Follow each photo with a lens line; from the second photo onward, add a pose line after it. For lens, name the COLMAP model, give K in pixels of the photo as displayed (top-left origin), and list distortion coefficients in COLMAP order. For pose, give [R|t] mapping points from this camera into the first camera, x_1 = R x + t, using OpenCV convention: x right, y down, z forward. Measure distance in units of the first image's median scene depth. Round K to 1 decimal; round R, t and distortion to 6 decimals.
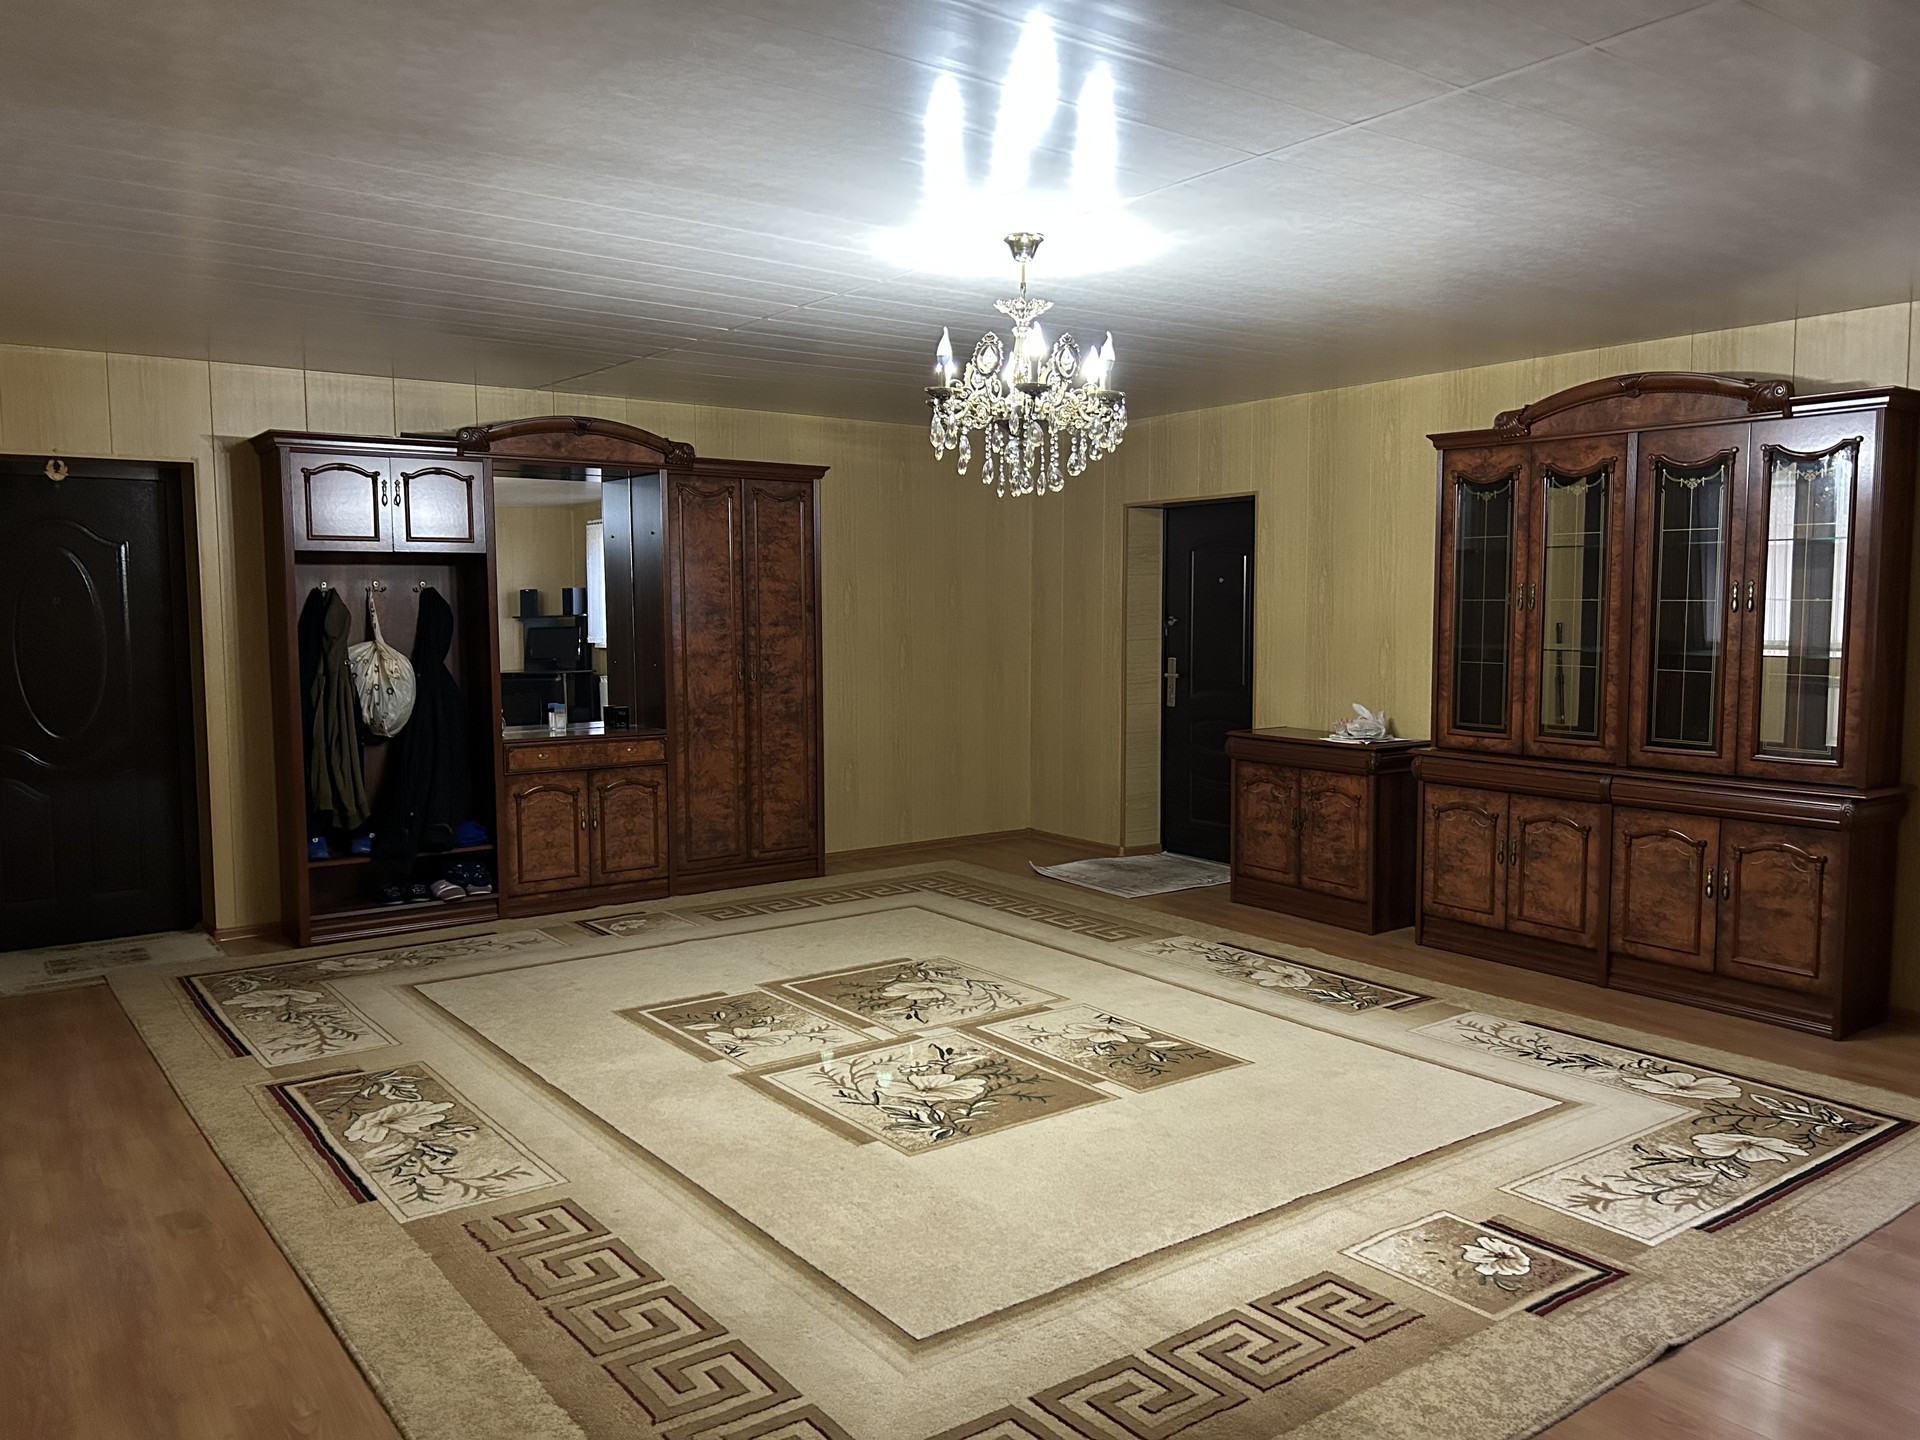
lens RADIAL K [[1446.4, 0, 960.0], [0, 1446.4, 720.0], [0, 0, 1]] dist [0.090131, -0.115783]
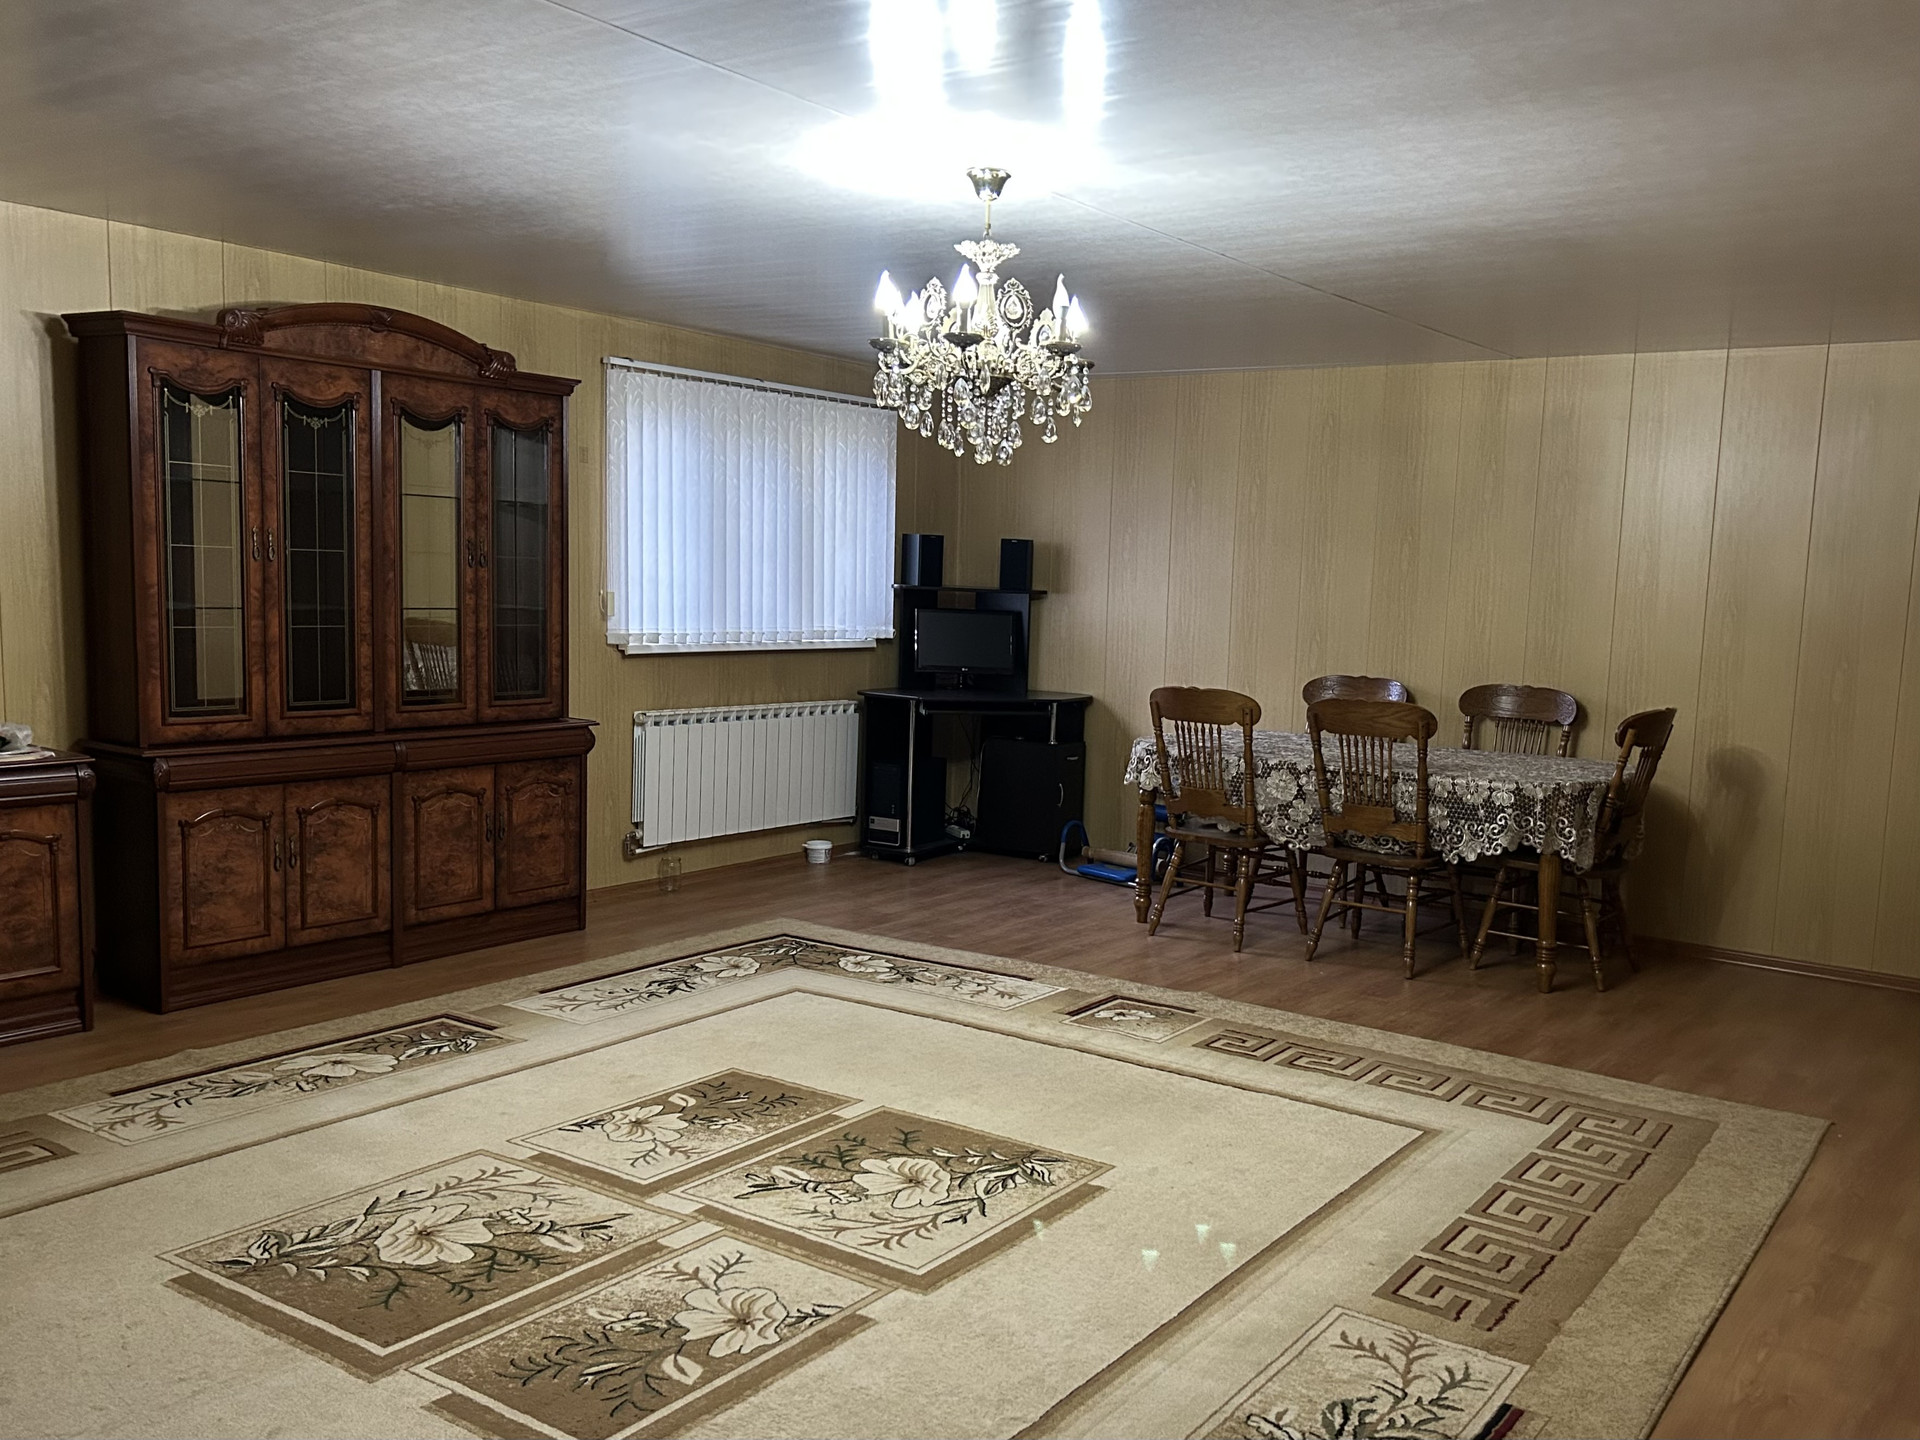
lens RADIAL K [[1617.4, 0, 1093.7], [0, 1617.4, 792.1], [0, 0, 1]] dist [0.100550, -0.159072]
pose [[-0.353097, -0.137720, 0.925395, -0.731914], [0.040851, 0.985894, 0.162311, -0.087450], [-0.934694, 0.095115, -0.342490, 1.007069]]
